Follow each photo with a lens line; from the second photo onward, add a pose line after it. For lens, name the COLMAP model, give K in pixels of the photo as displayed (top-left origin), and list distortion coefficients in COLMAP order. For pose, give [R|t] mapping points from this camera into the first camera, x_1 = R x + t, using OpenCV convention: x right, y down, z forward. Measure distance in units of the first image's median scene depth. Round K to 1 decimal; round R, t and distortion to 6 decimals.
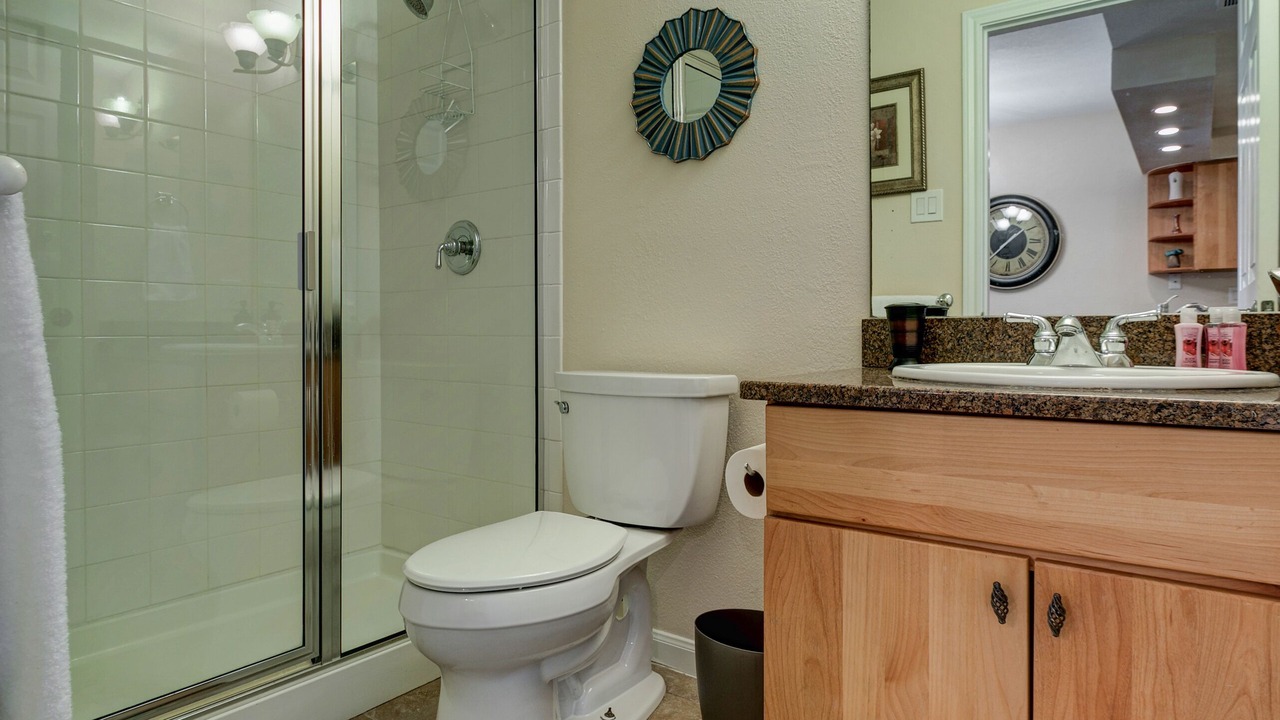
lens RADIAL K [[748.6, 0, 639.5], [0, 748.6, 348.2], [0, 0, 1]] dist [0.004303, 0.000811]
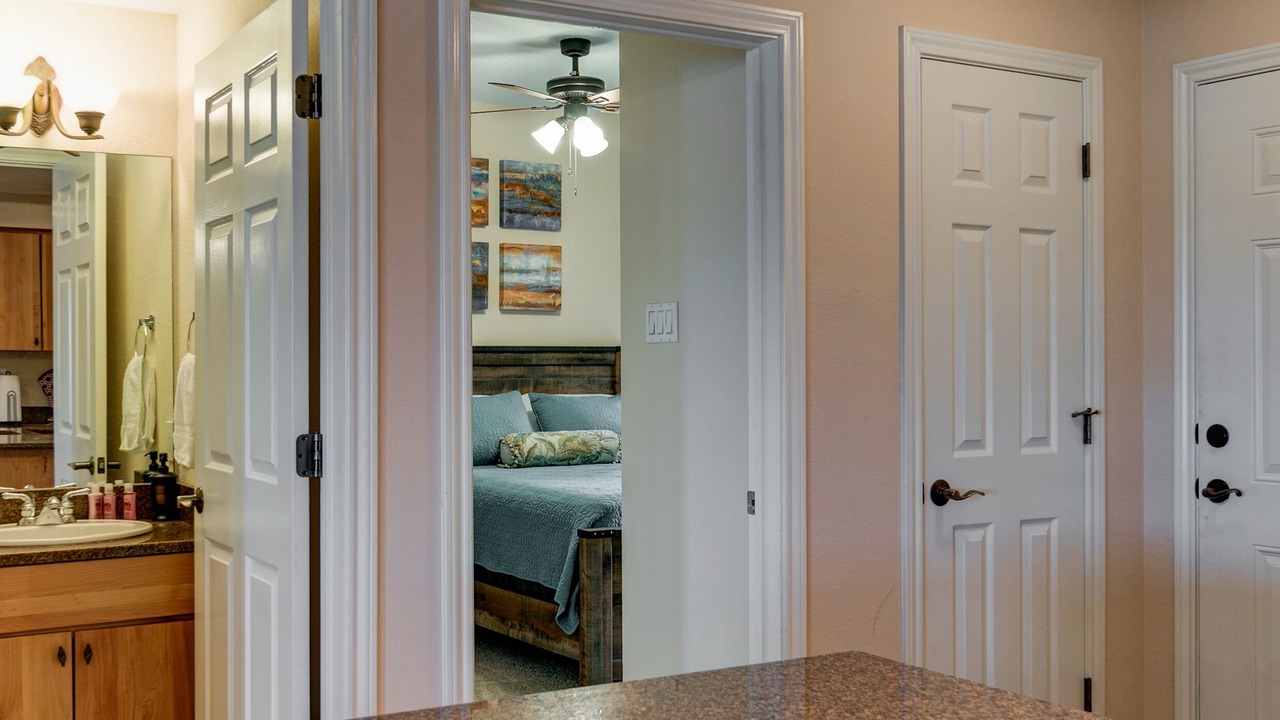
lens RADIAL K [[1378.2, 0, 640.0], [0, 1378.2, 360.0], [0, 0, 1]] dist [0.009807, 0.016545]
pose [[0.340966, -0.001436, 0.940074, -2.423328], [0.013553, 0.999902, -0.003389, -0.409172], [-0.939978, 0.013897, 0.340953, -1.687672]]
